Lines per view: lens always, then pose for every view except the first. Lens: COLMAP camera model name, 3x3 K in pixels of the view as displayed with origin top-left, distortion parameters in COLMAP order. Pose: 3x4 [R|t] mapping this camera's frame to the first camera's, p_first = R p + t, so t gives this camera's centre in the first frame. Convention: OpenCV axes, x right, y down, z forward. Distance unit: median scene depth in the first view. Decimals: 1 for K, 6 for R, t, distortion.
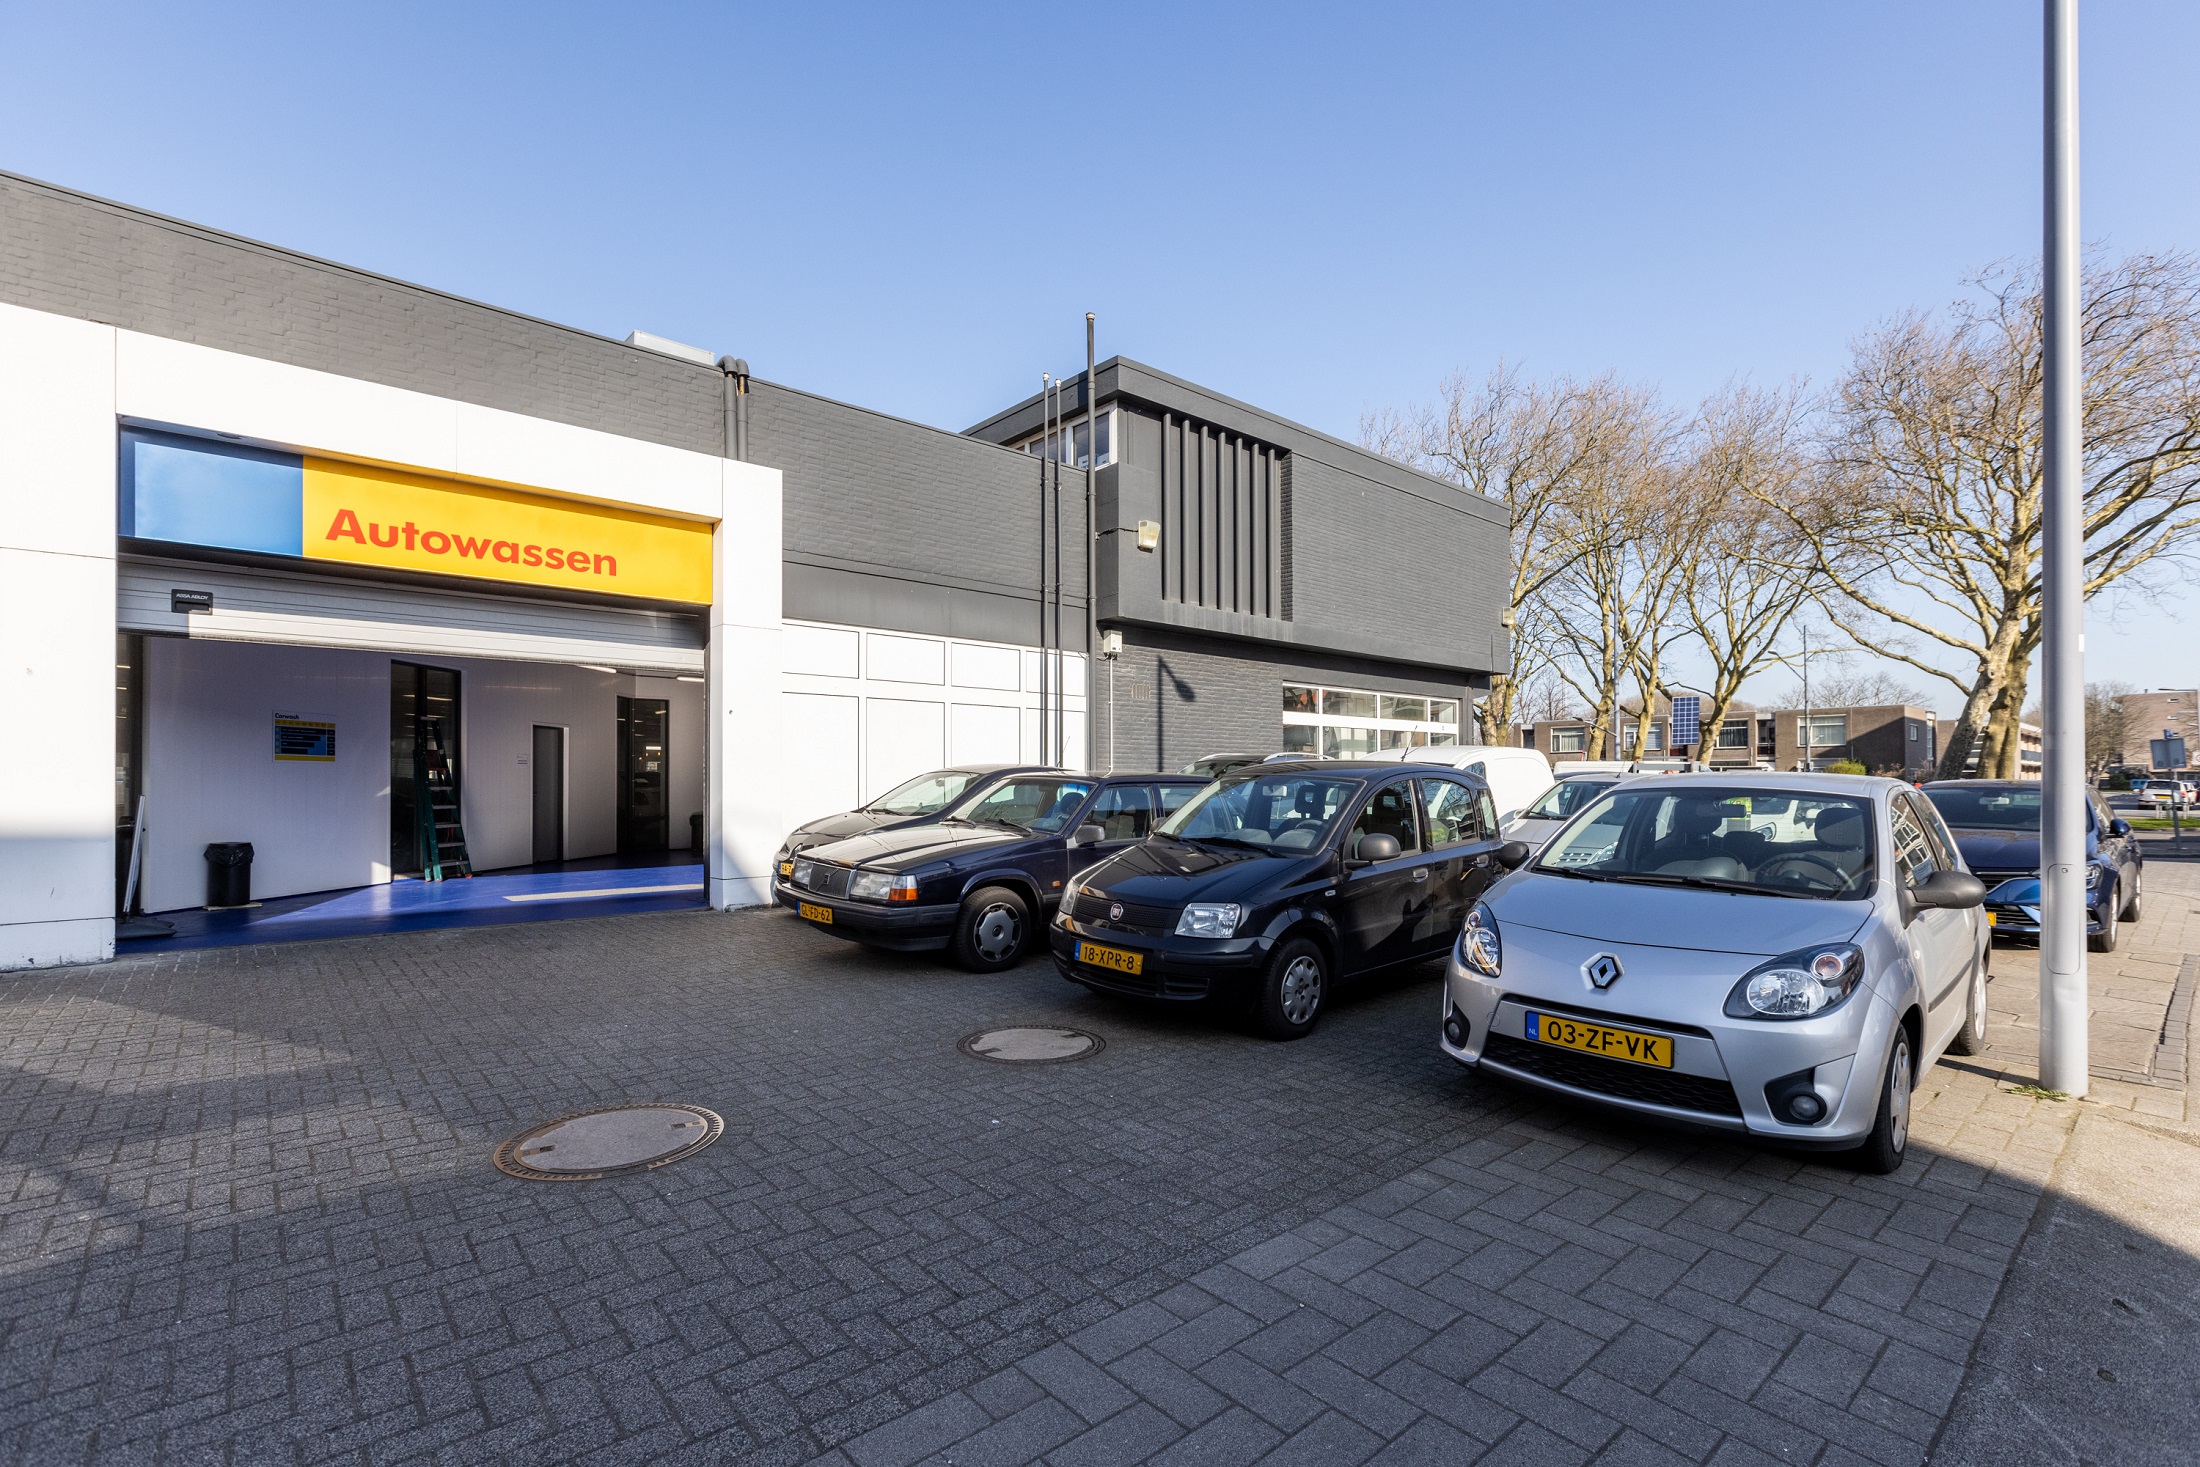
lens RADIAL K [[985.8, 0, 1105.8], [0, 985.8, 780.7], [0, 0, 1]] dist [-0.003997, 0.000388]
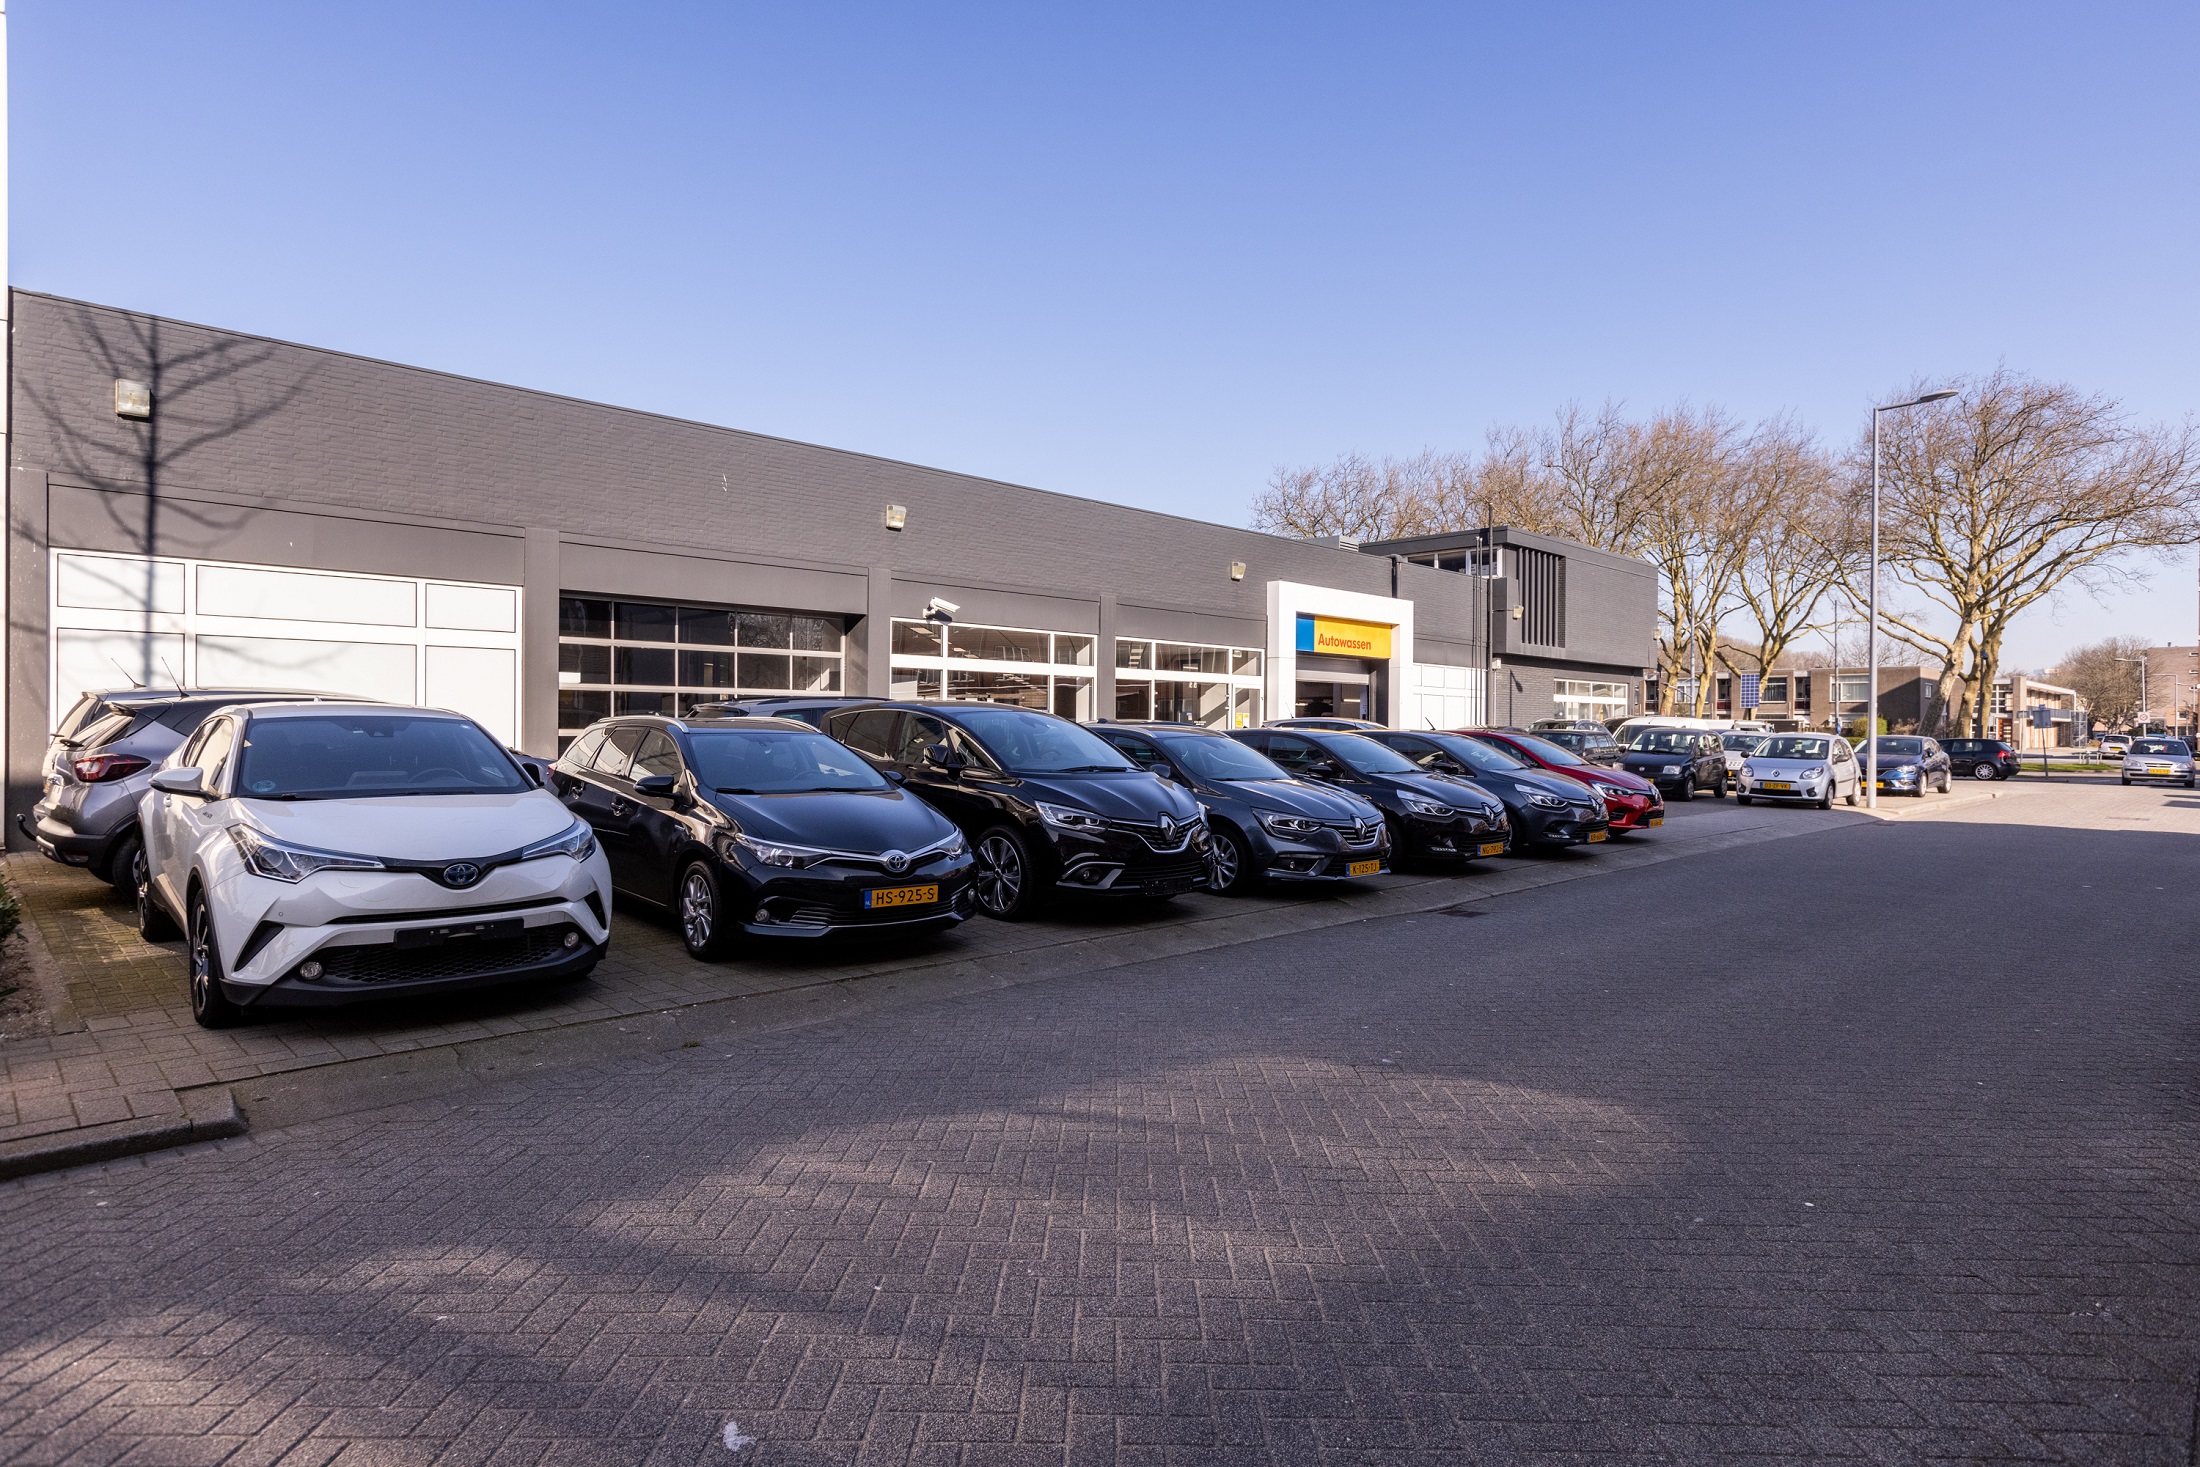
lens RADIAL K [[1276.8, 0, 1100.0], [0, 1276.8, 734.0], [0, 0, 1]] dist [0.000879, 0.000506]
pose [[0.995992, 0.007416, 0.089135, -0.390260], [-0.008018, 0.999947, 0.006395, -0.002641], [-0.089083, -0.007084, 0.995999, -0.576162]]
